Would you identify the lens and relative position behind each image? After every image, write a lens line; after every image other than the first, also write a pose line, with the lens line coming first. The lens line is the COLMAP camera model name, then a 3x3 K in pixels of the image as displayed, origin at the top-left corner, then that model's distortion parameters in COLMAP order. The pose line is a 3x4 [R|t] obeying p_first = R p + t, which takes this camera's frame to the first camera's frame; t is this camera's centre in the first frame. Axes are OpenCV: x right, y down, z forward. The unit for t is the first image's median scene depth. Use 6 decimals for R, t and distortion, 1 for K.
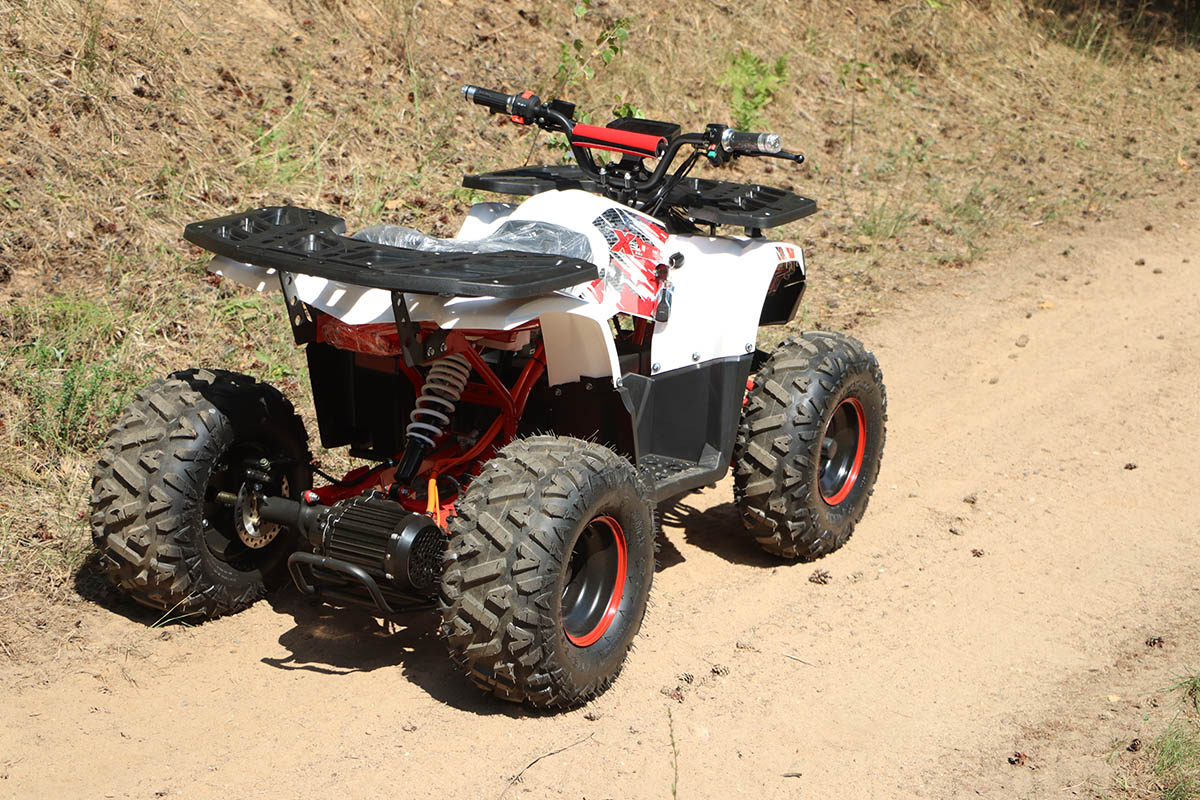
lens RADIAL K [[1652.6, 0, 599.1], [0, 1652.6, 396.8], [0, 0, 1]] dist [0.017022, 0.000000]
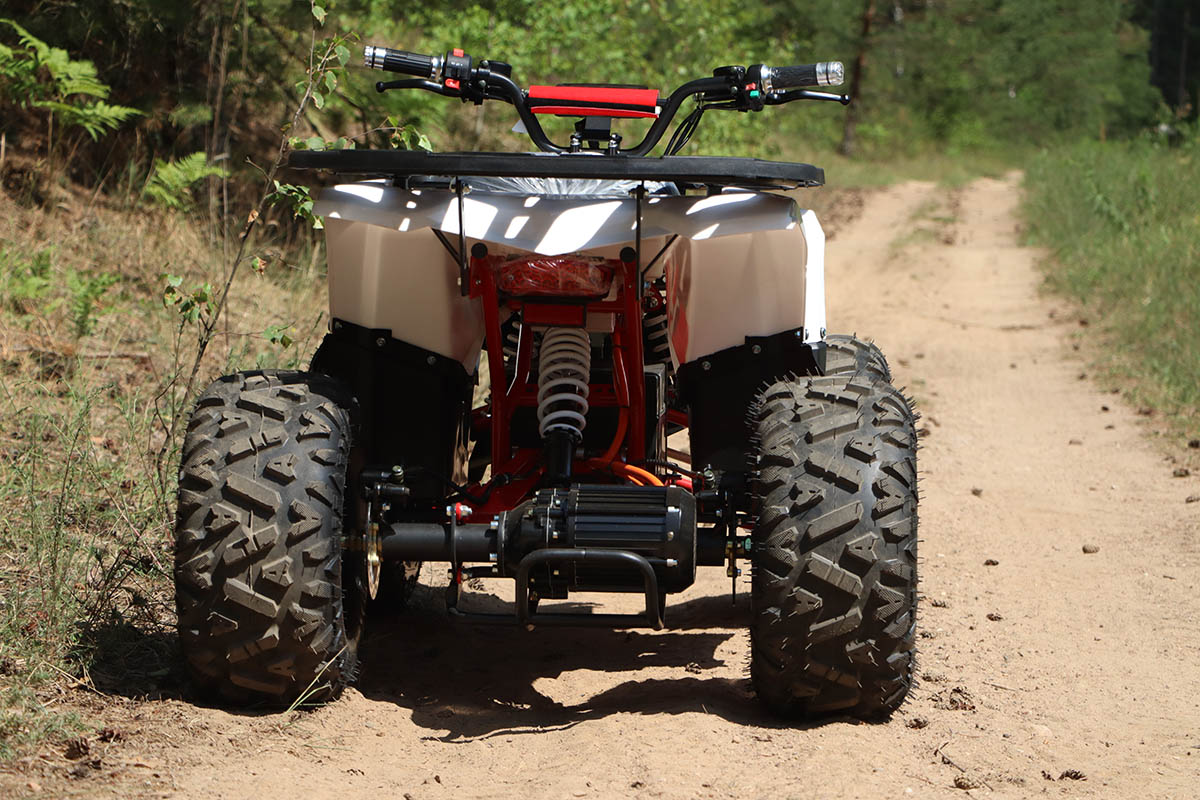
lens RADIAL K [[2241.2, 0, 601.0], [0, 2241.2, 402.1], [0, 0, 1]] dist [0.094052, 0.000000]
pose [[0.951639, -0.088576, 0.294171, -0.427369], [0.122917, 0.987331, -0.100346, 0.126847], [-0.281556, 0.131652, 0.950470, 0.013481]]
